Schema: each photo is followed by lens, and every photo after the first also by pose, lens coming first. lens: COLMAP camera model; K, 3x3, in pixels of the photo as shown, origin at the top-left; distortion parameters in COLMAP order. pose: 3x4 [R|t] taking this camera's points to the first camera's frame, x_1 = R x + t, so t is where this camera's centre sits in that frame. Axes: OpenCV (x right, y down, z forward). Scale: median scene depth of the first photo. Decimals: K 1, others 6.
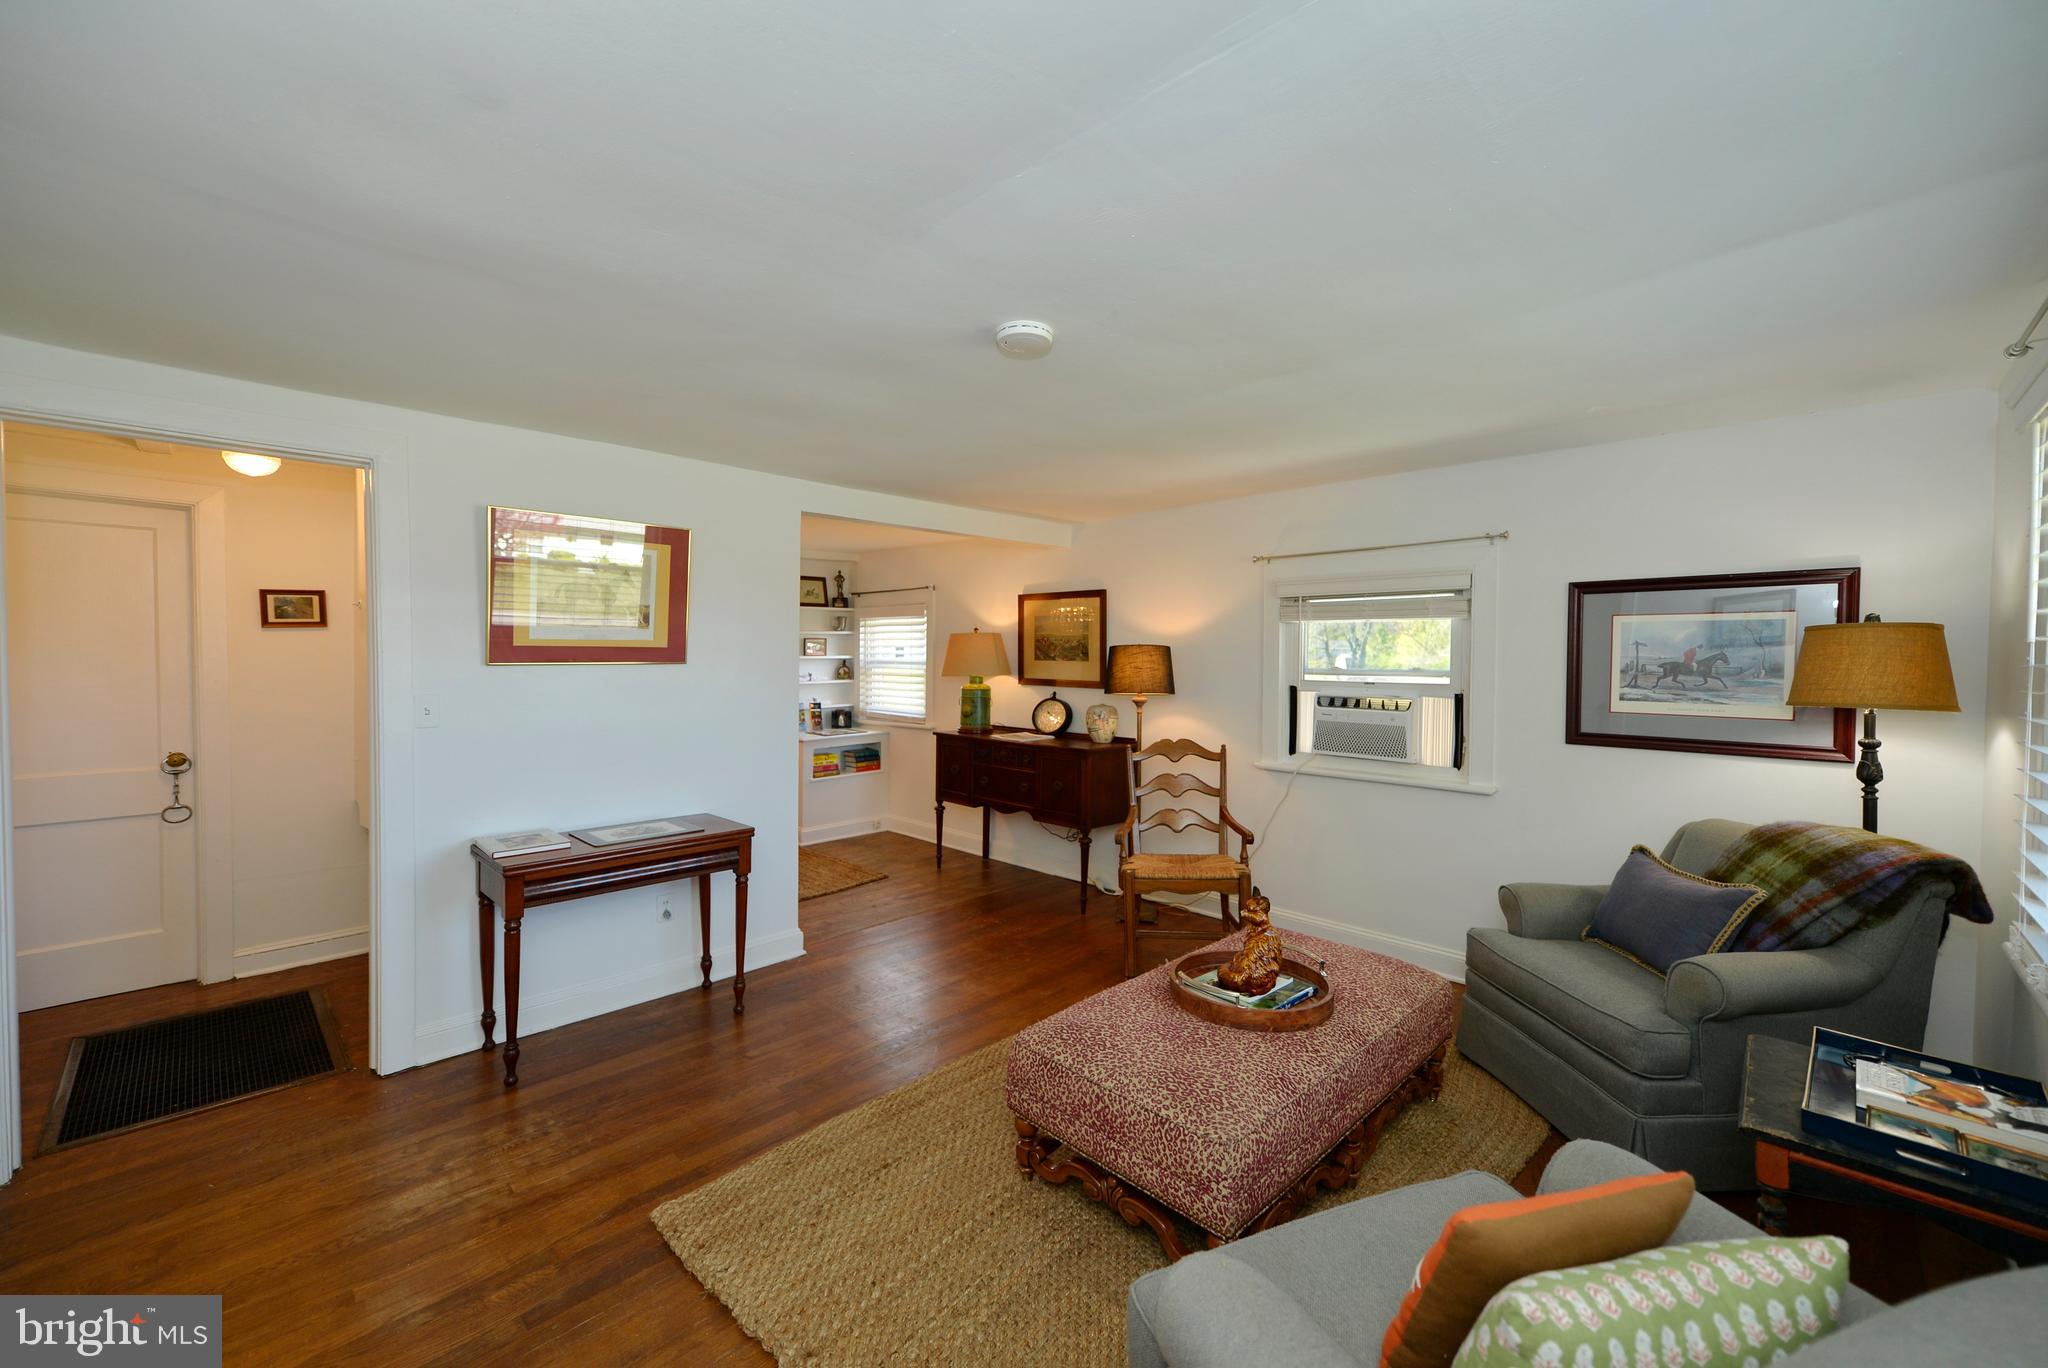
lens RADIAL K [[782.5, 0, 1021.1], [0, 782.5, 675.7], [0, 0, 1]] dist [-0.000490, -0.000327]
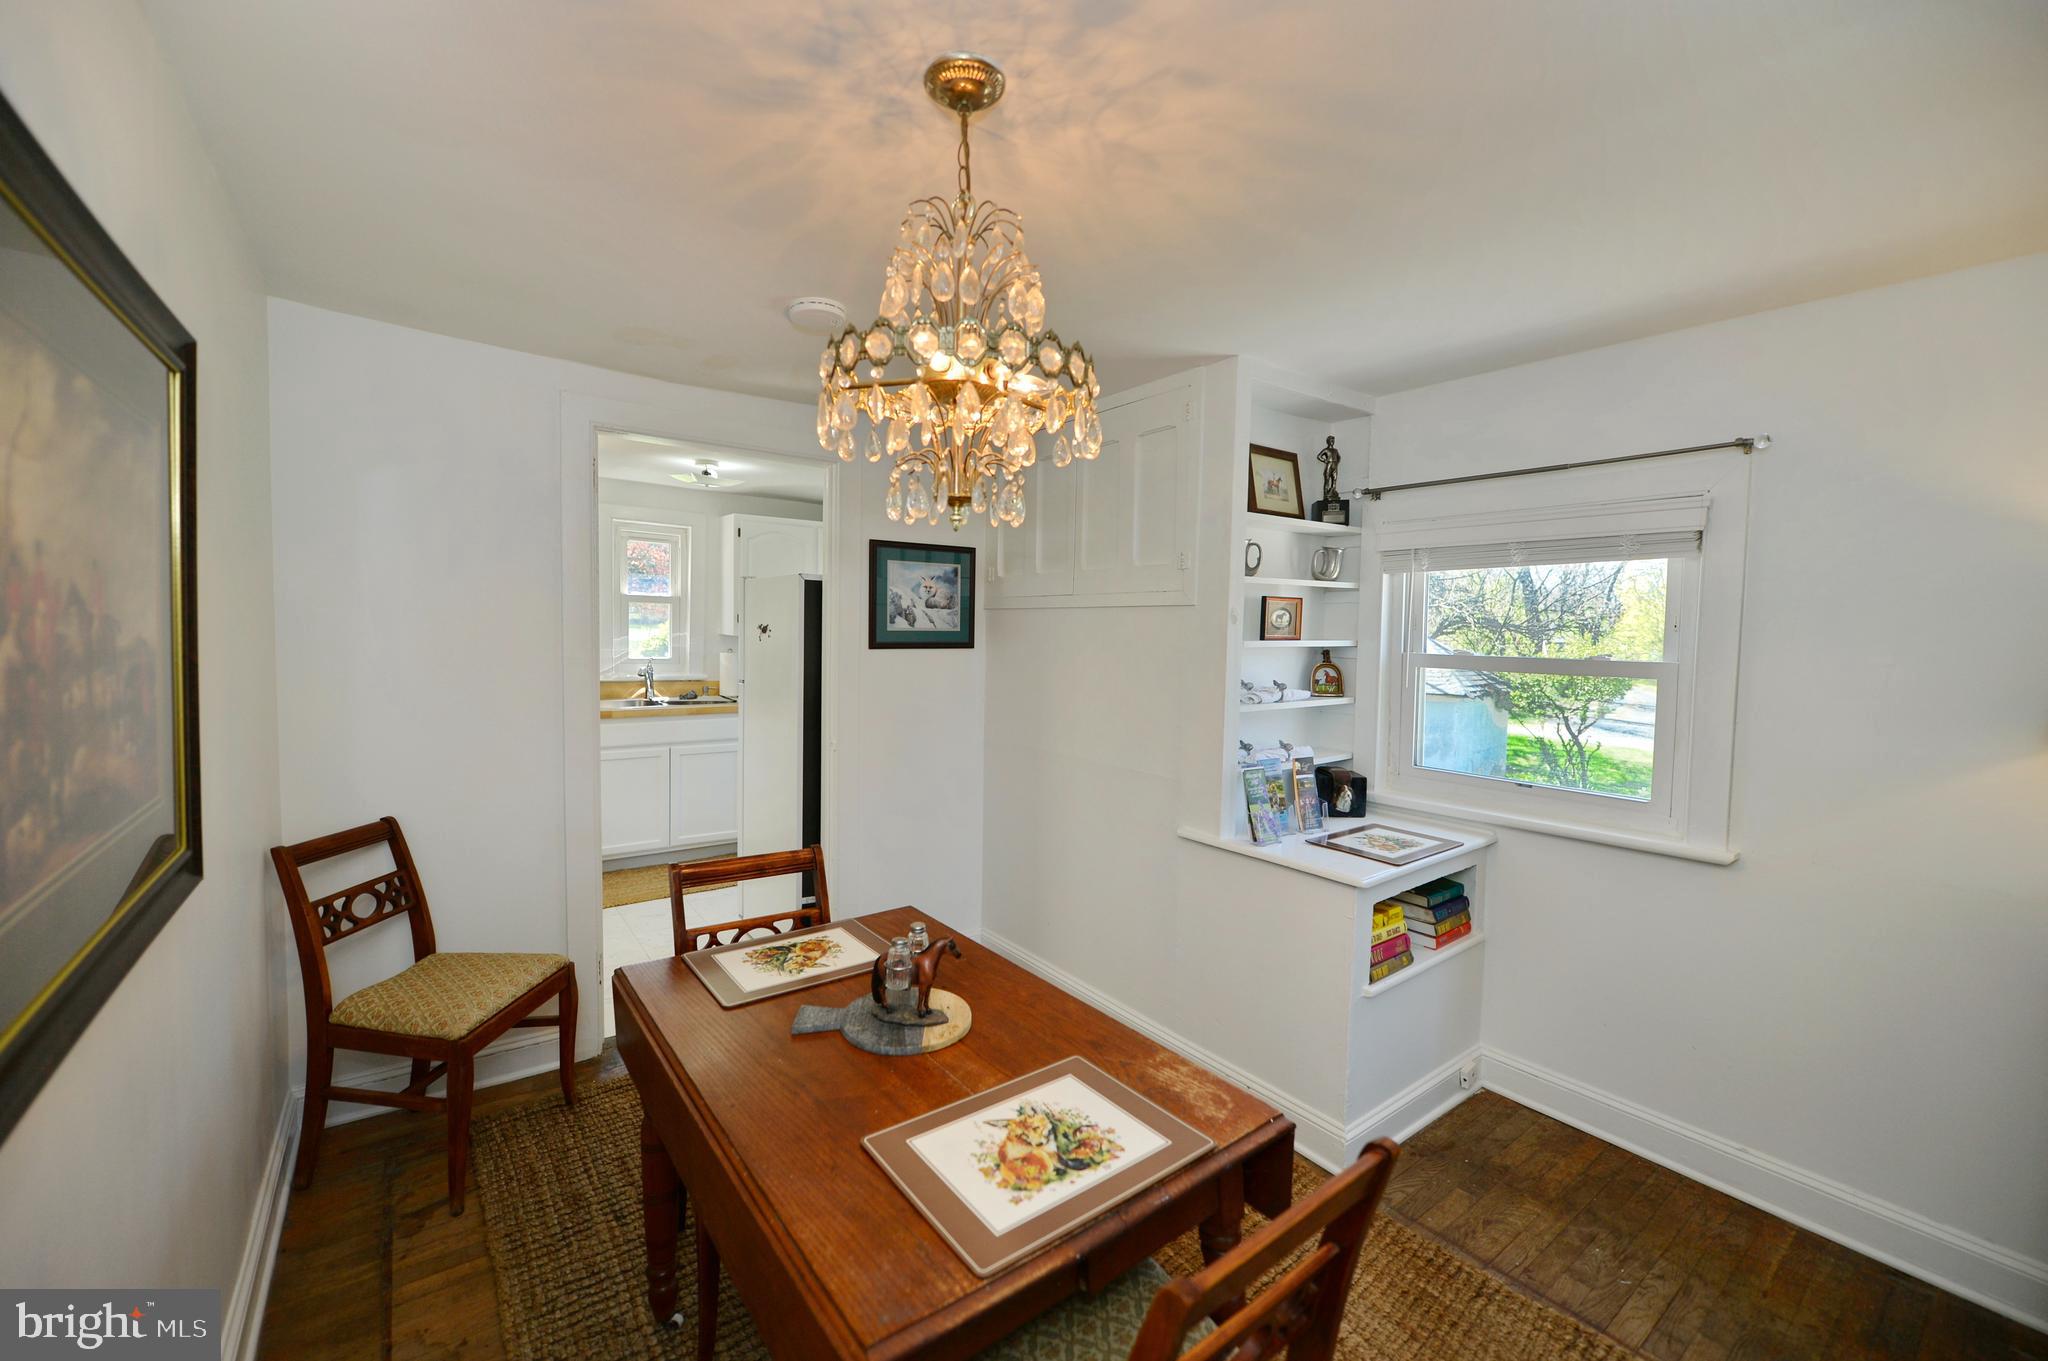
lens RADIAL K [[782.5, 0, 1021.1], [0, 782.5, 672.2], [0, 0, 1]] dist [-0.000490, -0.000327]
pose [[0.990271, 0.020923, -0.137573, -1.270170], [-0.017511, 0.999509, 0.025965, -0.062083], [0.138049, -0.023303, 0.990151, 2.119407]]
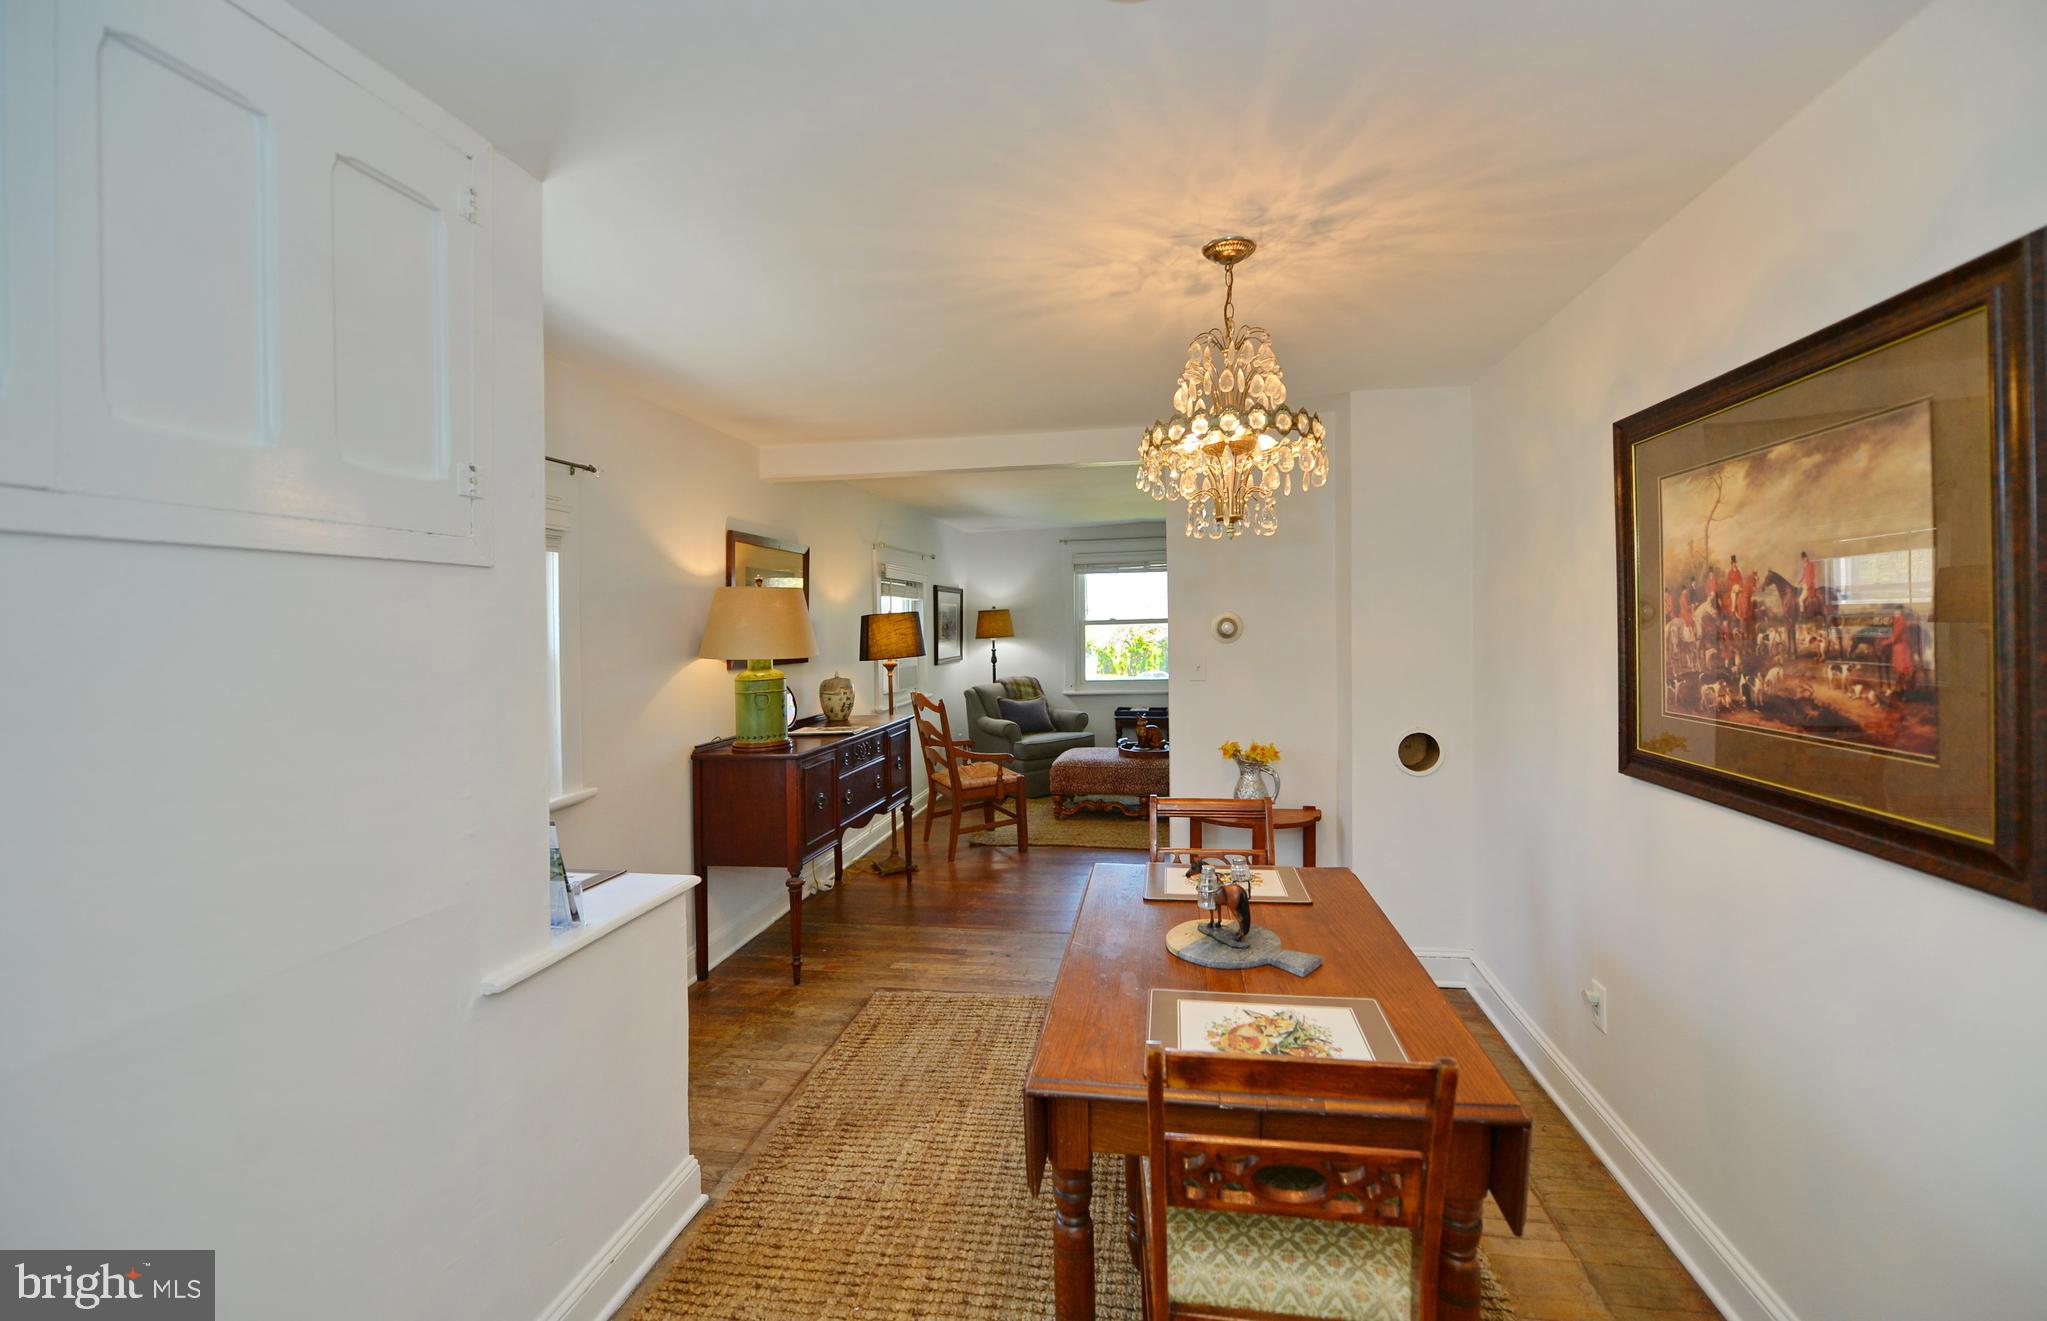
lens RADIAL K [[838.9, 0, 1029.9], [0, 838.9, 666.8], [0, 0, 1]] dist [0.000475, 0.000027]
pose [[-0.569587, -0.033191, 0.821260, -2.192862], [0.042991, 0.996614, 0.070094, -0.089288], [-0.820806, 0.075231, -0.566232, 3.664192]]
